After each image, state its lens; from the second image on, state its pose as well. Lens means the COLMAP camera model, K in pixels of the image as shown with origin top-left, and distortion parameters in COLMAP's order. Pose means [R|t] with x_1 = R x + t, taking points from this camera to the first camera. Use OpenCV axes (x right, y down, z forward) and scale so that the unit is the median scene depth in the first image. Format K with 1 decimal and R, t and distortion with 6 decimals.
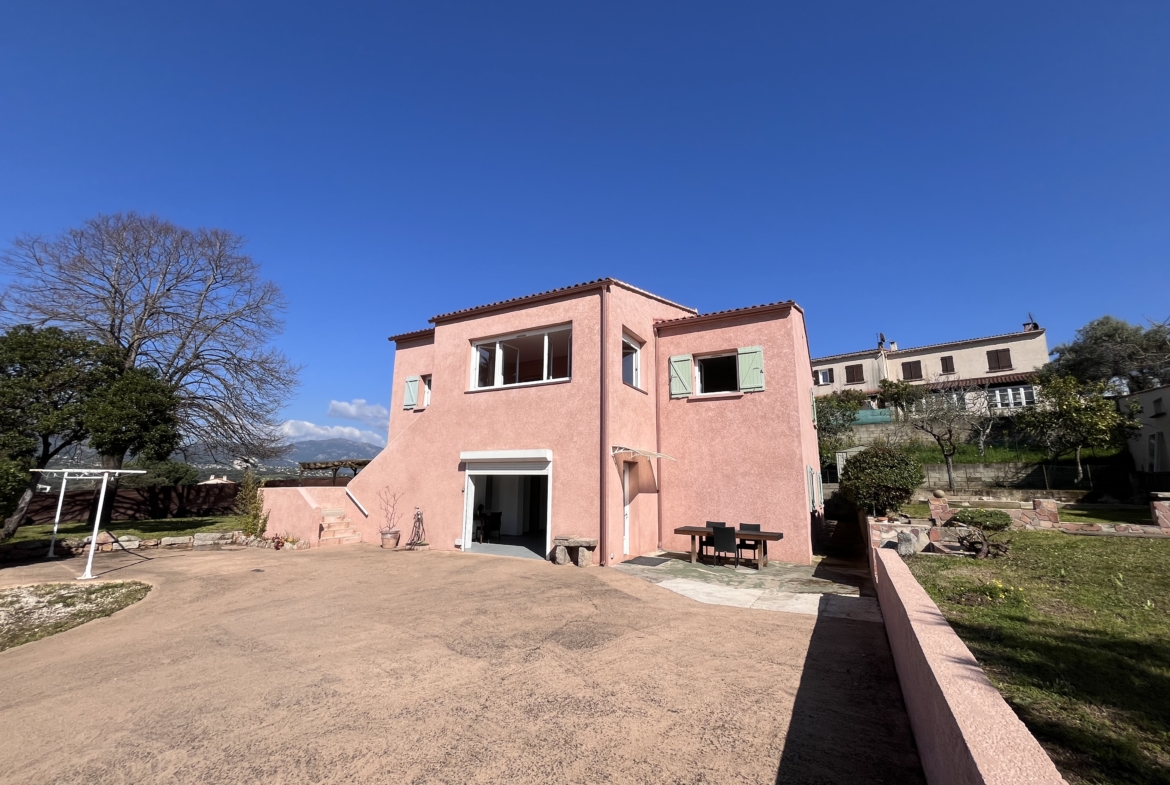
lens RADIAL K [[471.6, 0, 585.0], [0, 471.6, 392.5], [0, 0, 1]] dist [-0.002399, -0.000105]
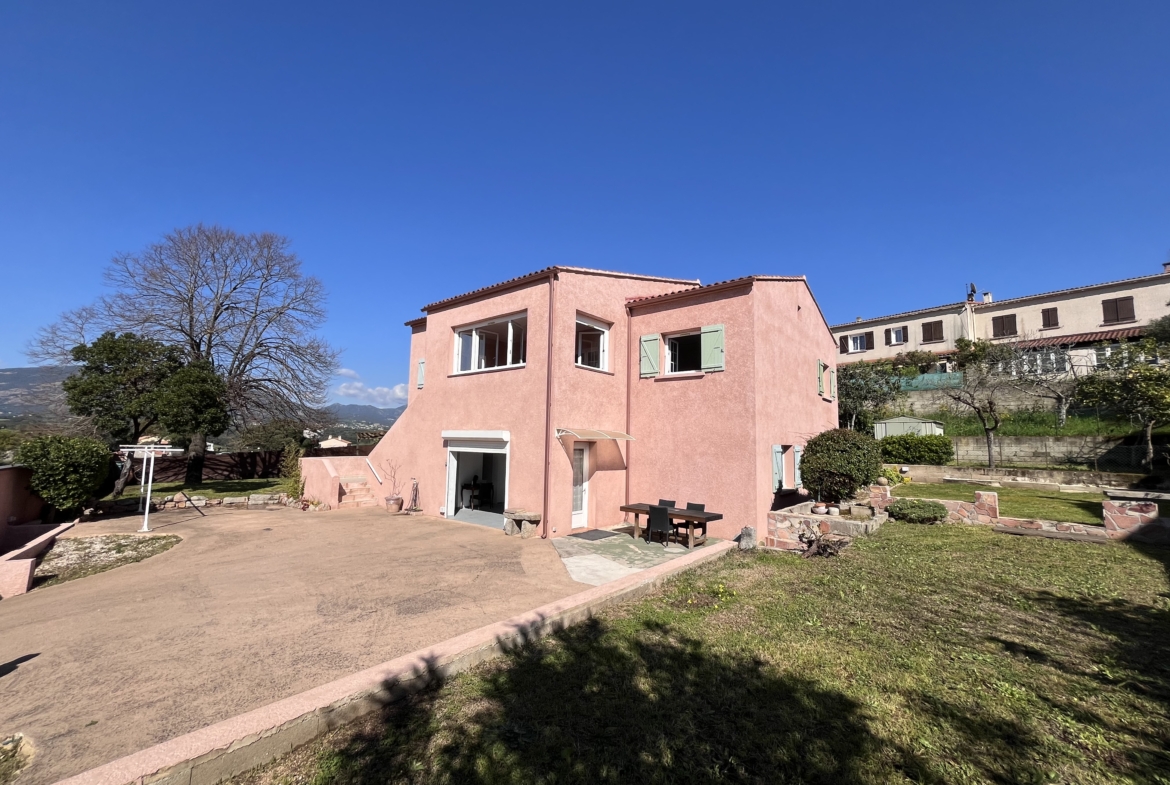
lens RADIAL K [[471.6, 0, 585.0], [0, 471.6, 392.5], [0, 0, 1]] dist [-0.002399, -0.000105]
pose [[0.982606, -0.010689, -0.185393, 0.285621], [0.026147, 0.996360, 0.081141, -0.047042], [0.183850, -0.084577, 0.979309, -0.022418]]
